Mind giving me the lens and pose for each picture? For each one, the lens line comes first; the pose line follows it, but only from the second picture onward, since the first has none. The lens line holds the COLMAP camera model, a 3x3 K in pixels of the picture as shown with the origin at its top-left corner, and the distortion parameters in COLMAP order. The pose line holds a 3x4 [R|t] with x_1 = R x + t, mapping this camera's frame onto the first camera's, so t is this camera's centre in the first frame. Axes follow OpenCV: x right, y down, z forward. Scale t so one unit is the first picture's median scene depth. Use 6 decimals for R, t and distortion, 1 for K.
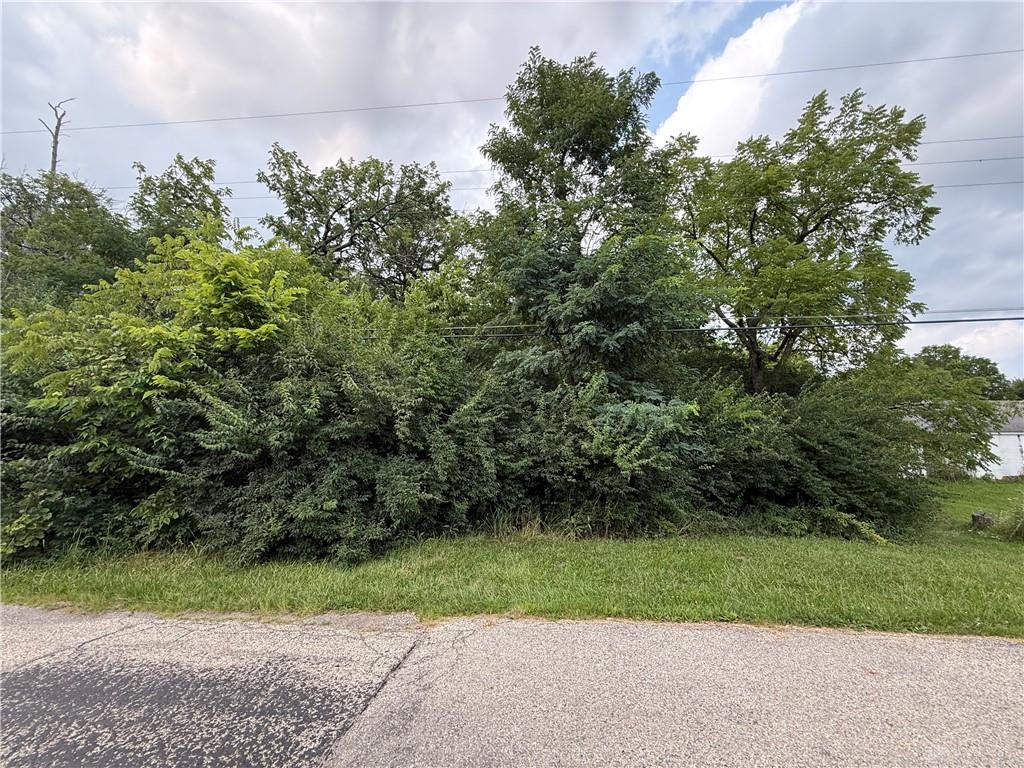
lens RADIAL K [[414.5, 0, 509.8], [0, 414.5, 374.0], [0, 0, 1]] dist [-0.002457, -0.000986]
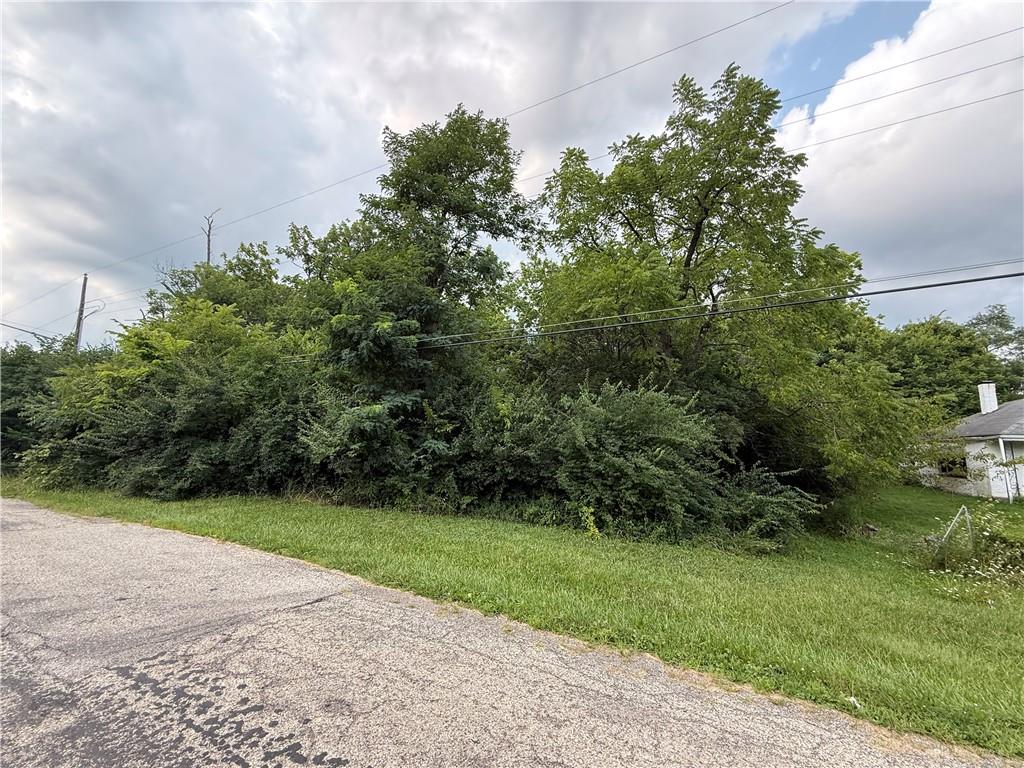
lens RADIAL K [[414.5, 0, 515.1], [0, 414.5, 377.9], [0, 0, 1]] dist [-0.002457, -0.000986]
pose [[0.931988, -0.040803, -0.360186, 0.622214], [0.043231, 0.999064, -0.001315, -0.002780], [0.359902, -0.014345, 0.932880, -0.036763]]
